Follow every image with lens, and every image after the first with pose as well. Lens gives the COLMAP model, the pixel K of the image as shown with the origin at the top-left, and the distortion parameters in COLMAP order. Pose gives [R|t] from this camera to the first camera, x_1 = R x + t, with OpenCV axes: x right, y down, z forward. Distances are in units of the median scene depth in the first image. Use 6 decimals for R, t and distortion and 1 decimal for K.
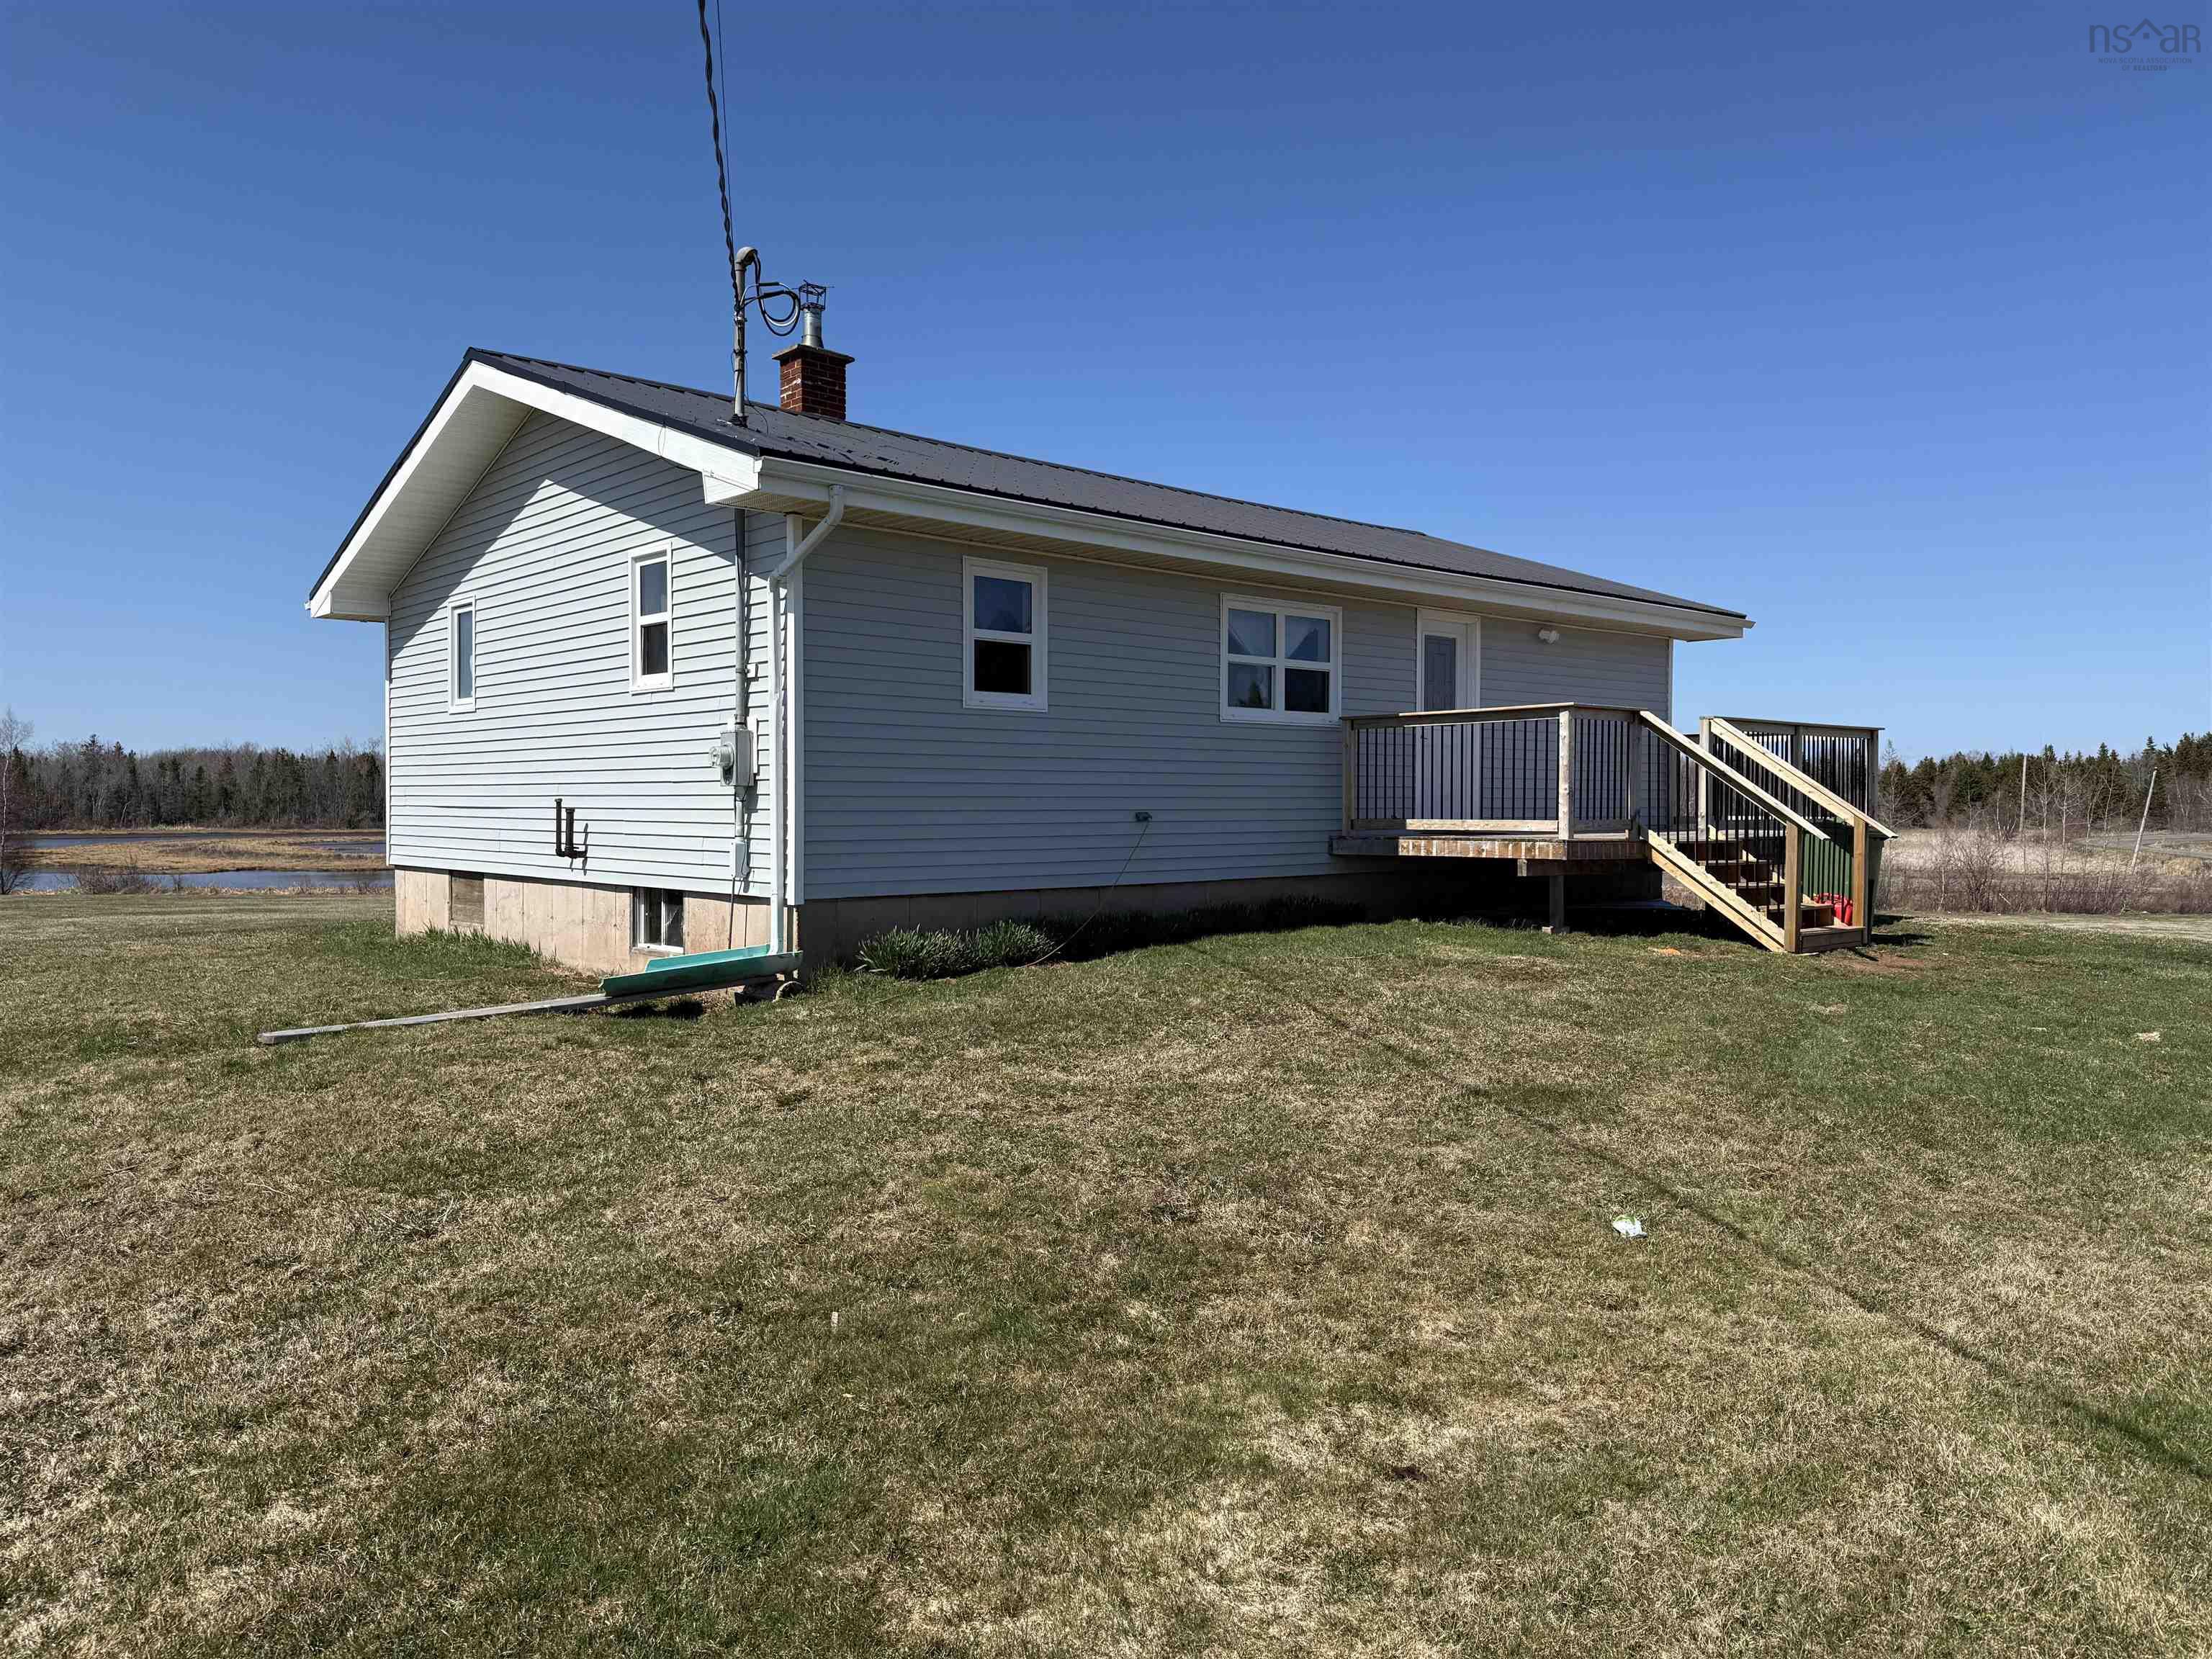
lens RADIAL K [[1559.7, 0, 1108.2], [0, 1559.7, 844.9], [0, 0, 1]] dist [-0.002857, -0.001771]
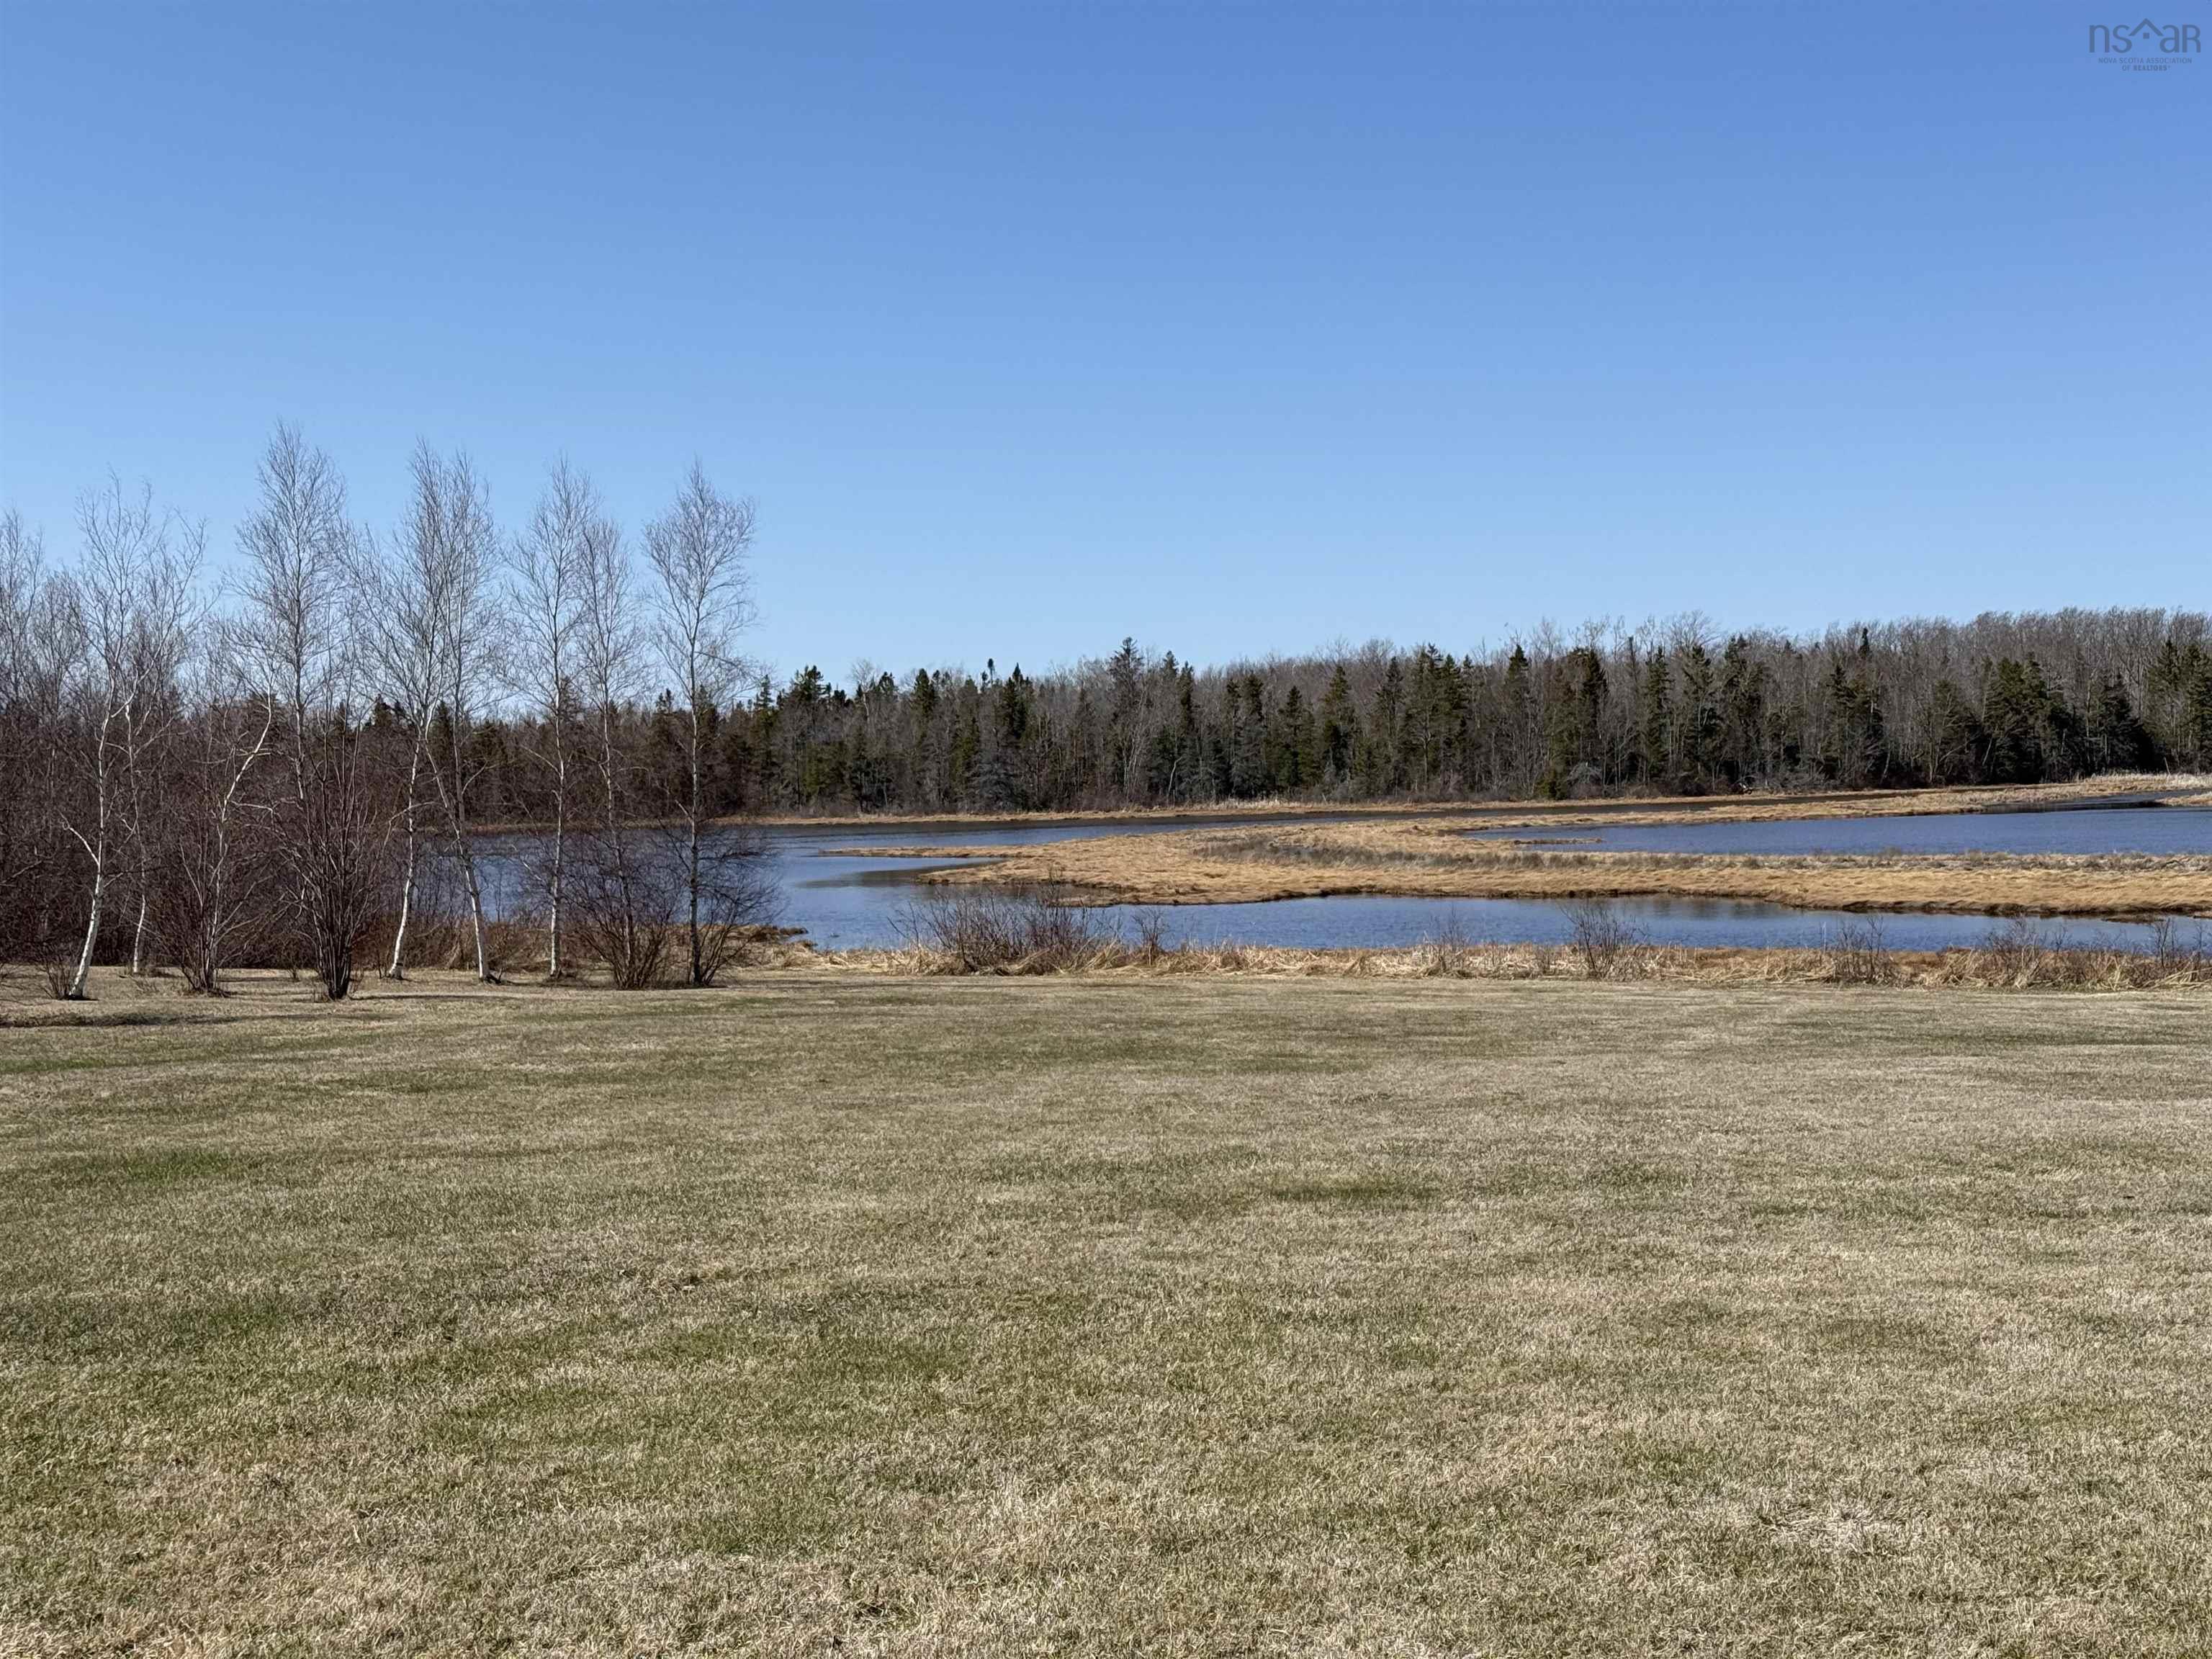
lens RADIAL K [[3081.4, 0, 1103.1], [0, 3081.4, 829.2], [0, 0, 1]] dist [0.133501, 0.000000]
pose [[0.827011, -0.012804, -0.562040, -0.047583], [0.013725, 0.999902, -0.002585, -0.000279], [0.562018, -0.005576, 0.827106, 0.096114]]
